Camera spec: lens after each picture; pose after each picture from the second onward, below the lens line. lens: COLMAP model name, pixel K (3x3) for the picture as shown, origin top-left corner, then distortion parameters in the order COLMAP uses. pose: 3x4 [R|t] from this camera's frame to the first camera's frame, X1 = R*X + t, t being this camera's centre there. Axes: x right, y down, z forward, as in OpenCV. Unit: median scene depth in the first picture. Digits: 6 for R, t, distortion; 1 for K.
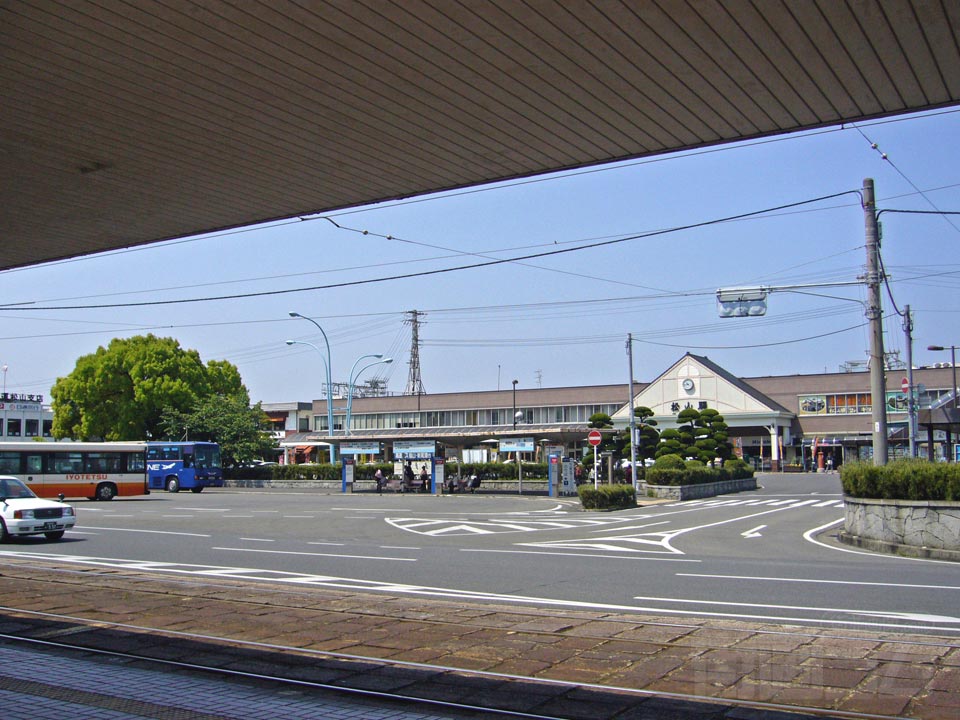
lens RADIAL K [[1057.7, 0, 465.1], [0, 1057.7, 358.0], [0, 0, 1]] dist [-0.084680, 0.022621]
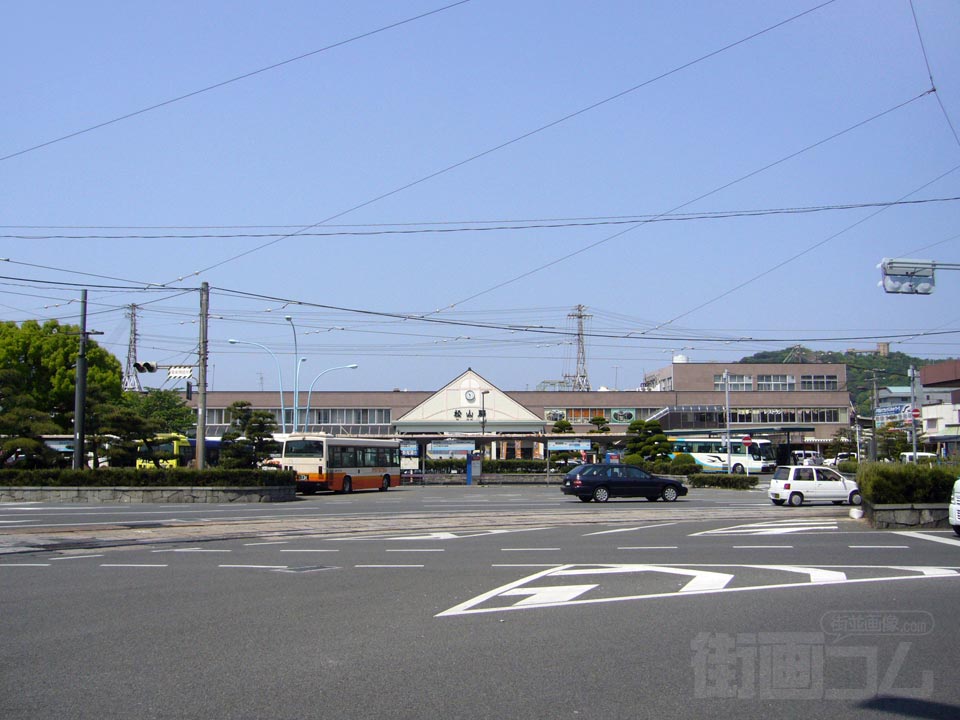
lens RADIAL K [[1057.7, 0, 465.1], [0, 1057.7, 358.0], [0, 0, 1]] dist [-0.084680, 0.022621]
pose [[0.821416, 0.061558, 0.566997, -0.470851], [-0.061300, 0.997928, -0.019538, 0.007283], [-0.567025, -0.018708, 0.823488, 0.027431]]
